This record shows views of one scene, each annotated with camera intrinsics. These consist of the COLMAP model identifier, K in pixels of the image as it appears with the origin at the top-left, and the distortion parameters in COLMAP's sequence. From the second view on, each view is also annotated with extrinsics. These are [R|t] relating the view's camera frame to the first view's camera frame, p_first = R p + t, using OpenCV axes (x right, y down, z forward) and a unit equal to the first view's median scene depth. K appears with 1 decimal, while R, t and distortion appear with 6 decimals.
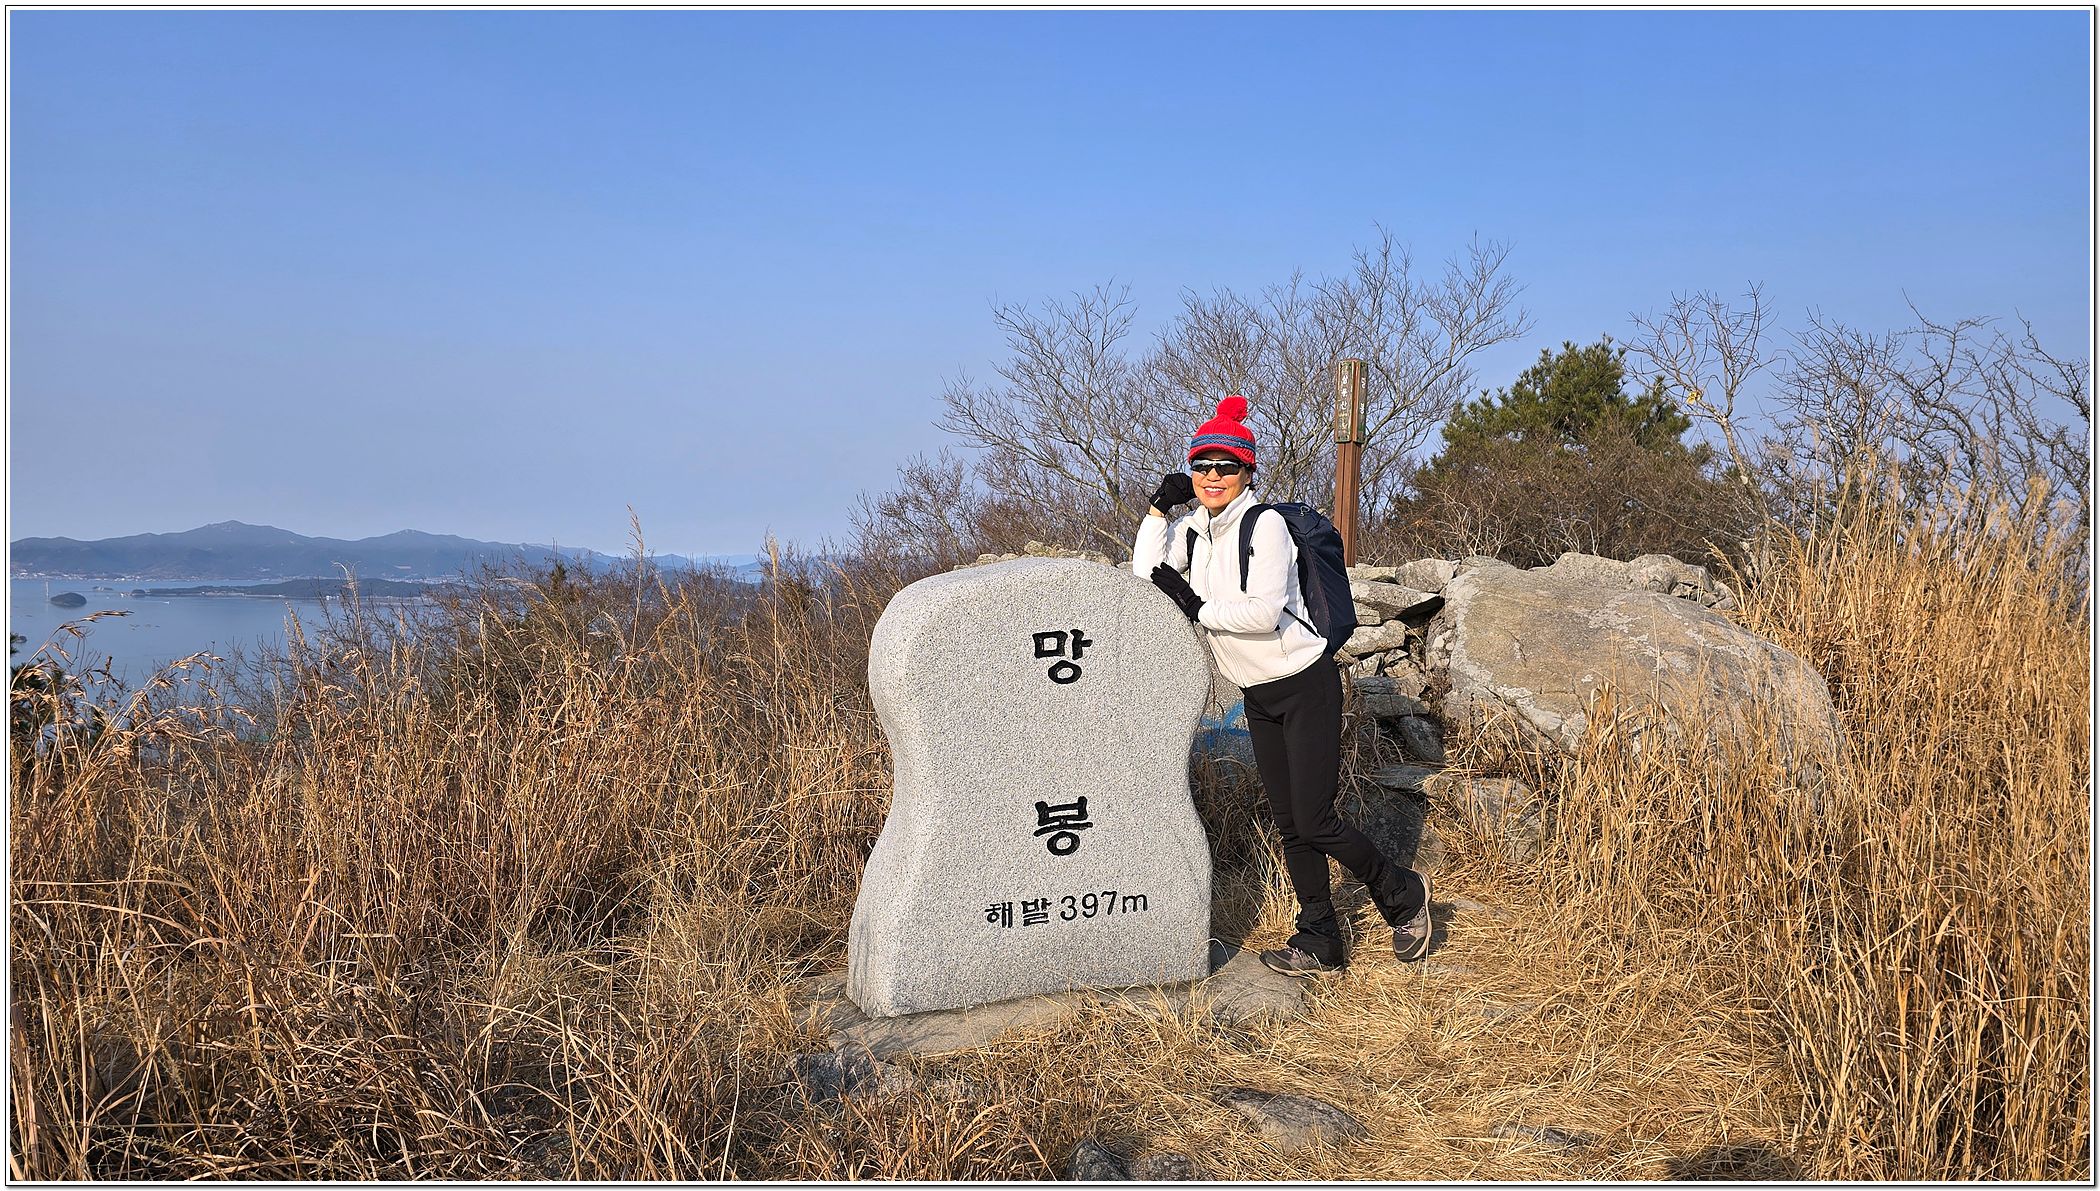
lens RADIAL K [[1430.0, 0, 1037.5], [0, 1430.0, 562.1], [0, 0, 1]] dist [0.108578, -0.117959]
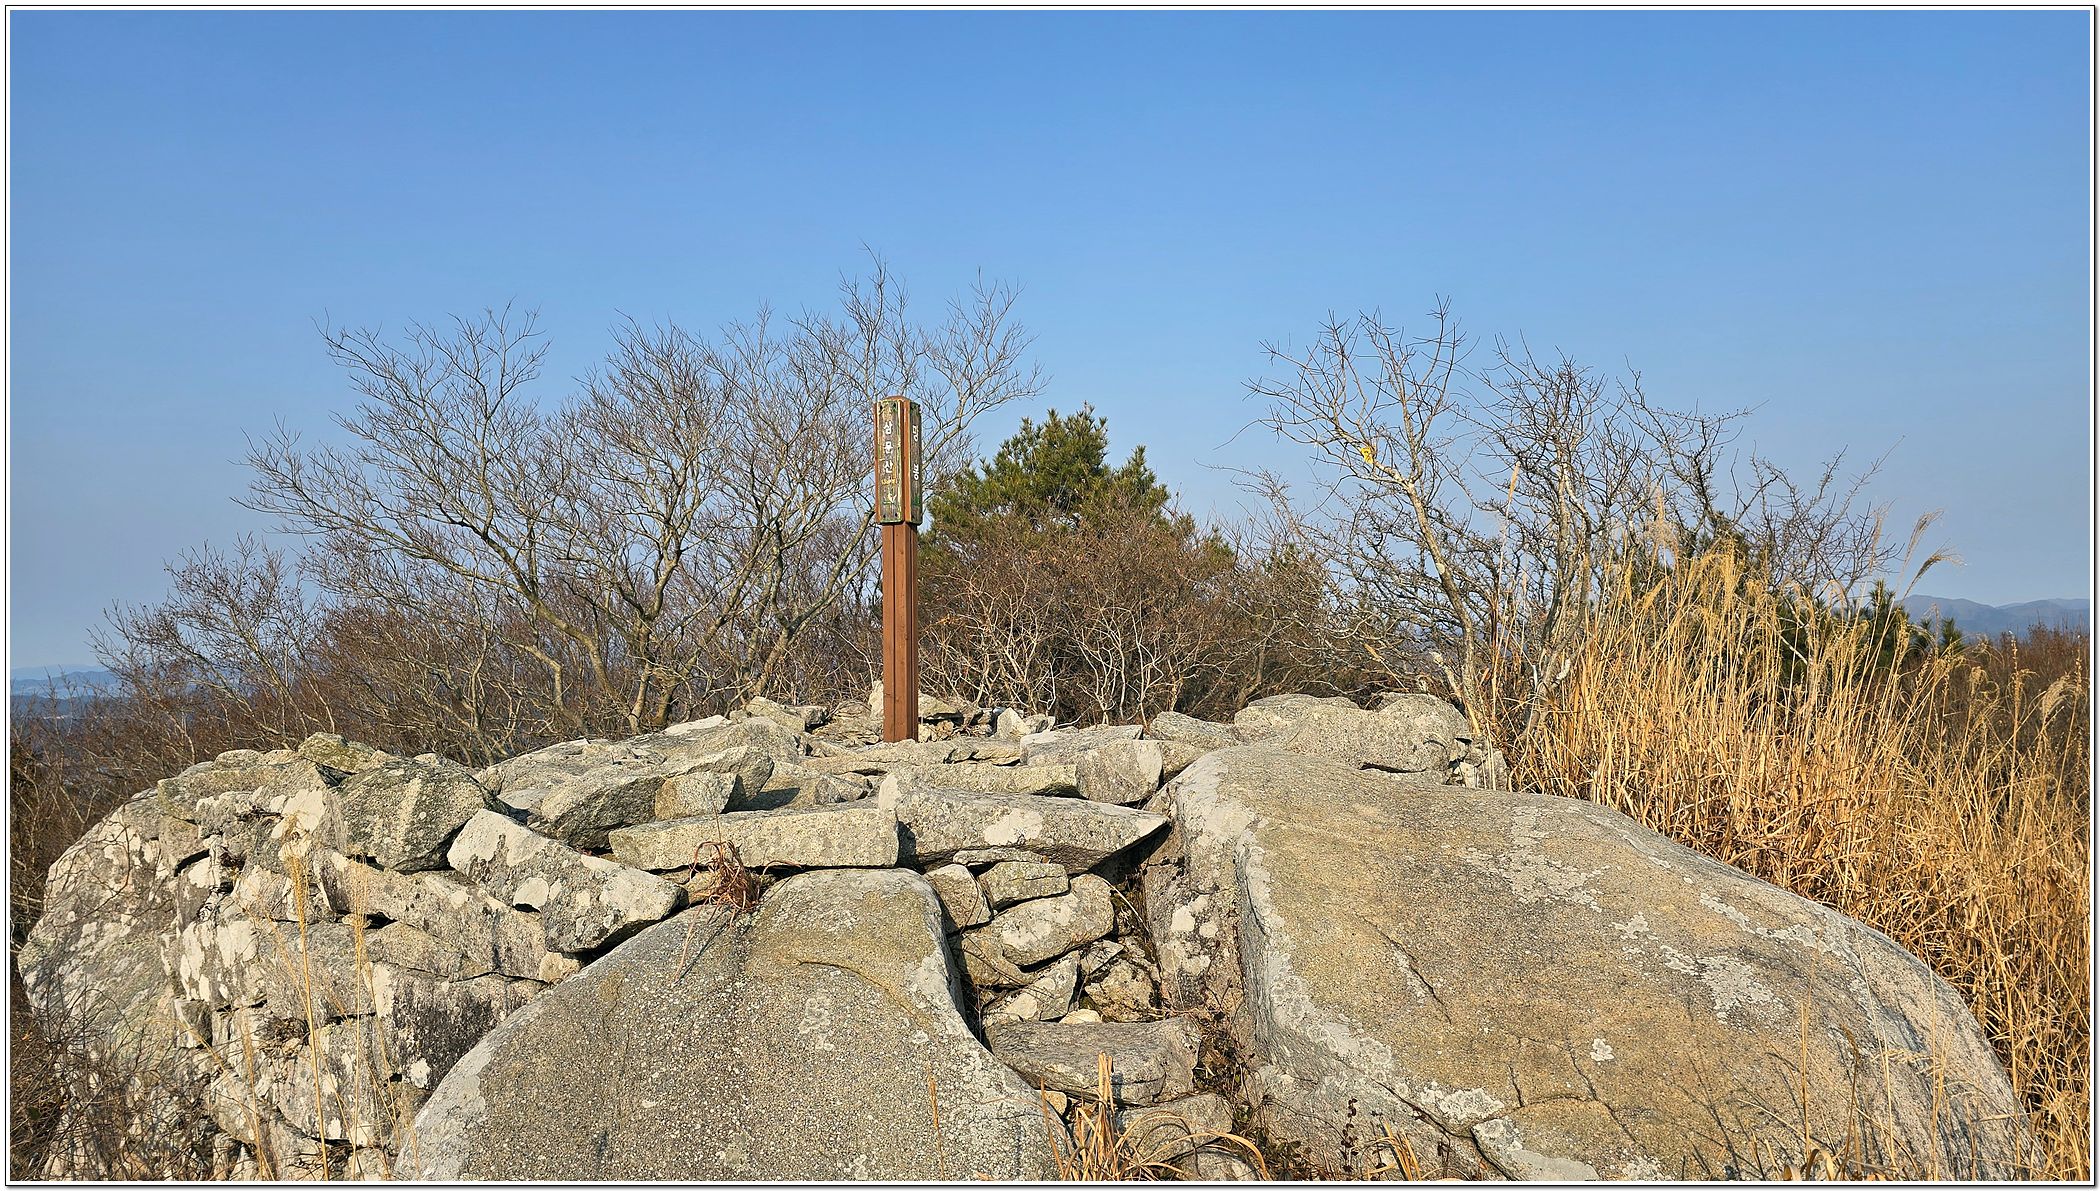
lens RADIAL K [[1381.0, 0, 1065.7], [0, 1381.0, 584.6], [0, 0, 1]] dist [0.101152, -0.098801]
pose [[0.916756, -0.033224, 0.398064, 0.056698], [0.046919, 0.998593, -0.024710, -0.058004], [-0.396683, 0.041330, 0.917025, 0.630607]]
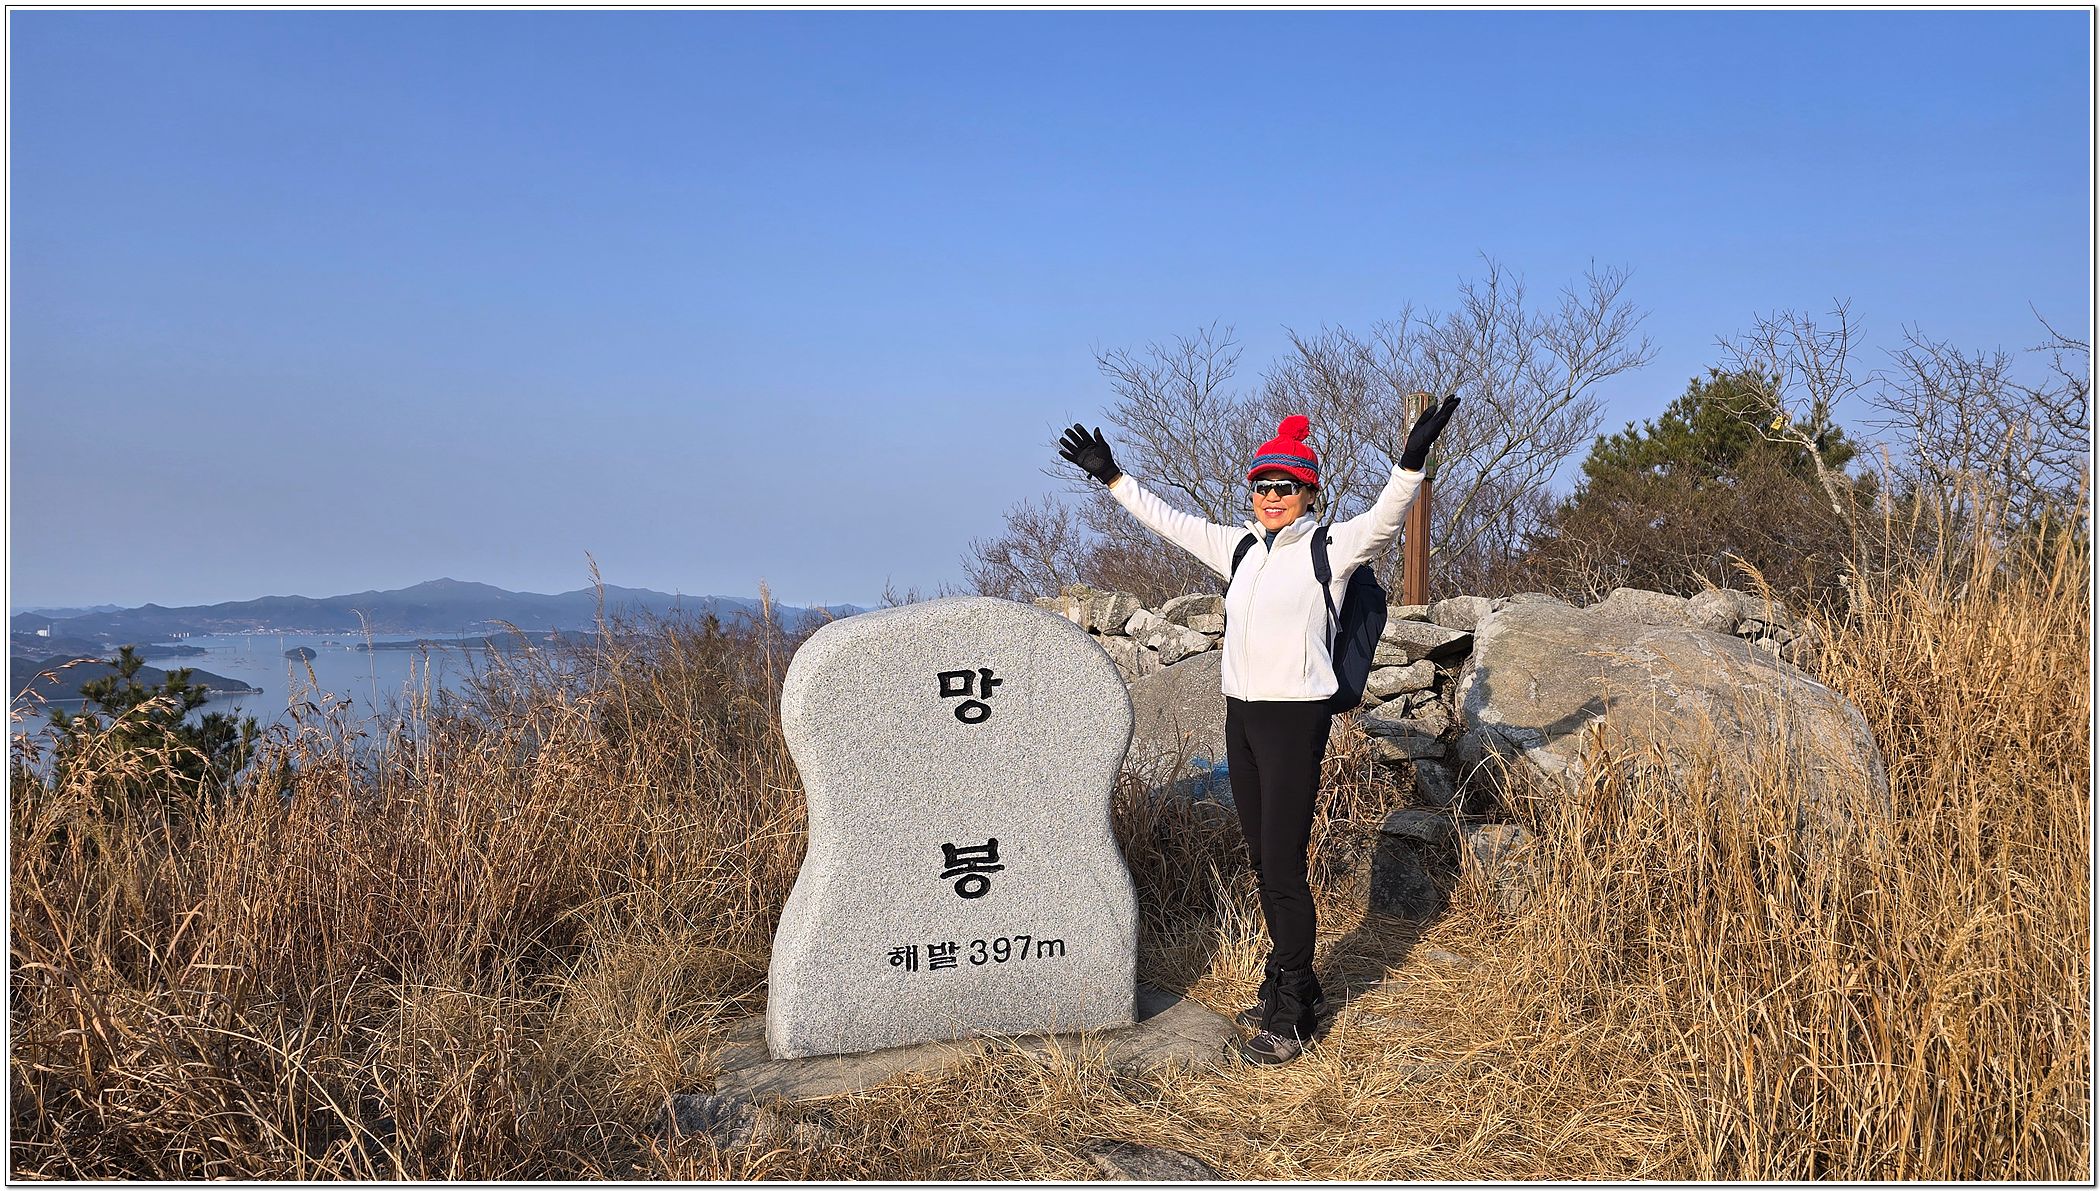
lens RADIAL K [[1430.5, 0, 1051.1], [0, 1430.5, 572.4], [0, 0, 1]] dist [0.106902, -0.118744]
pose [[0.993604, -0.013961, -0.112052, 0.124567], [0.011096, 0.999596, -0.026151, 0.004821], [0.112372, 0.024741, 0.993358, 0.013955]]
